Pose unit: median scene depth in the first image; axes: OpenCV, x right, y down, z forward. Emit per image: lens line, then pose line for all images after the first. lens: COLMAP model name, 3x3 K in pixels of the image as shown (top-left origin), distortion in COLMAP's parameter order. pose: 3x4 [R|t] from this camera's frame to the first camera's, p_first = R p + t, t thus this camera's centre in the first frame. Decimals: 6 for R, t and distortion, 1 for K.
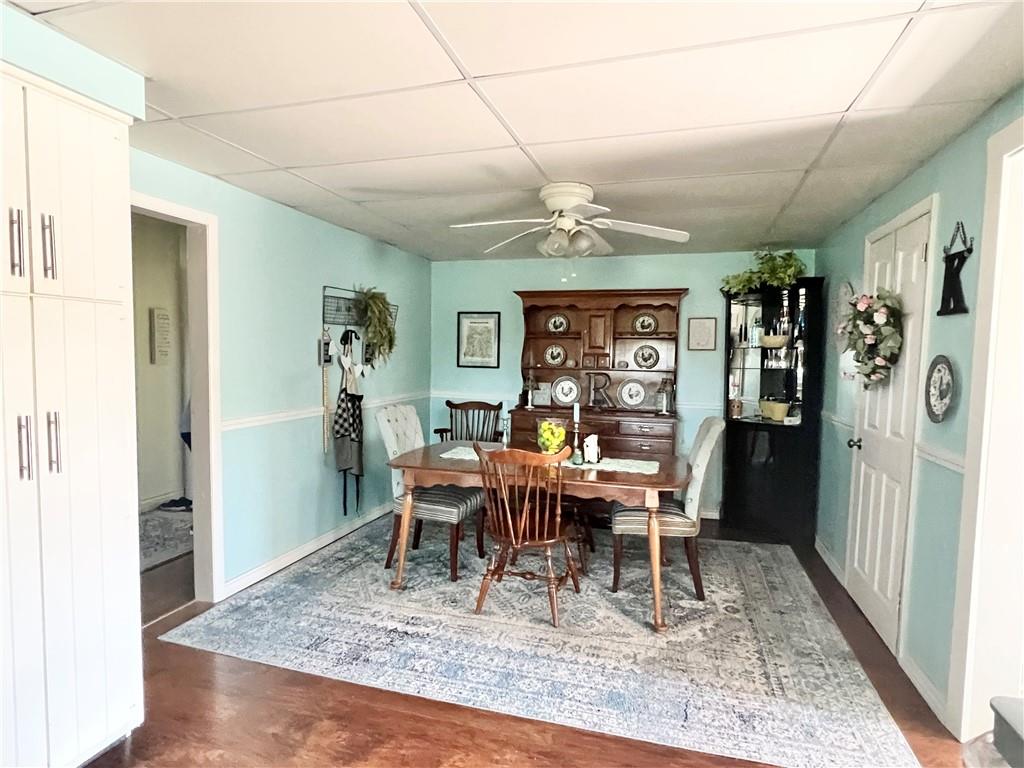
lens RADIAL K [[547.2, 0, 508.7], [0, 547.2, 384.8], [0, 0, 1]] dist [-0.006551, -0.000749]
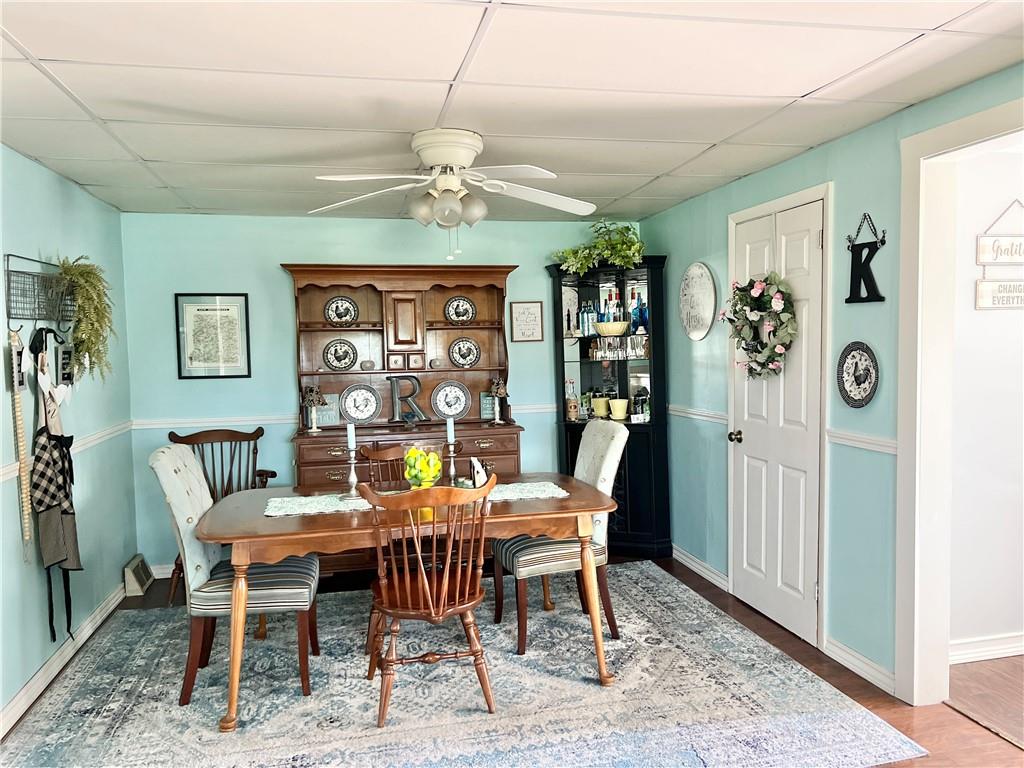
lens RADIAL K [[763.4, 0, 512.3], [0, 763.4, 385.0], [0, 0, 1]] dist [0.032083, -0.036531]
pose [[0.871029, -0.062414, 0.487250, -0.325126], [0.063497, 0.997879, 0.014314, -0.023360], [-0.487110, 0.018471, 0.873145, 0.035038]]
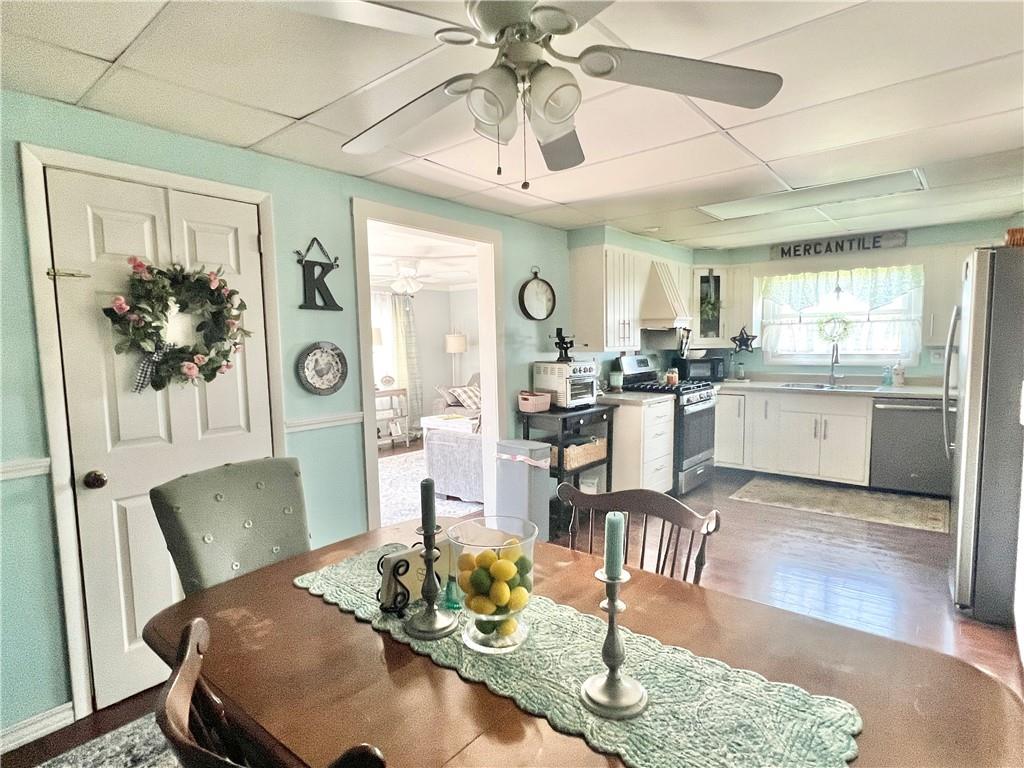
lens RADIAL K [[547.2, 0, 512.9], [0, 547.2, 387.1], [0, 0, 1]] dist [-0.006551, -0.000749]
pose [[-0.927528, -0.037832, 0.371834, -0.061853], [0.021828, 0.987682, 0.154942, -0.091646], [-0.373116, 0.151830, -0.915277, 1.345414]]
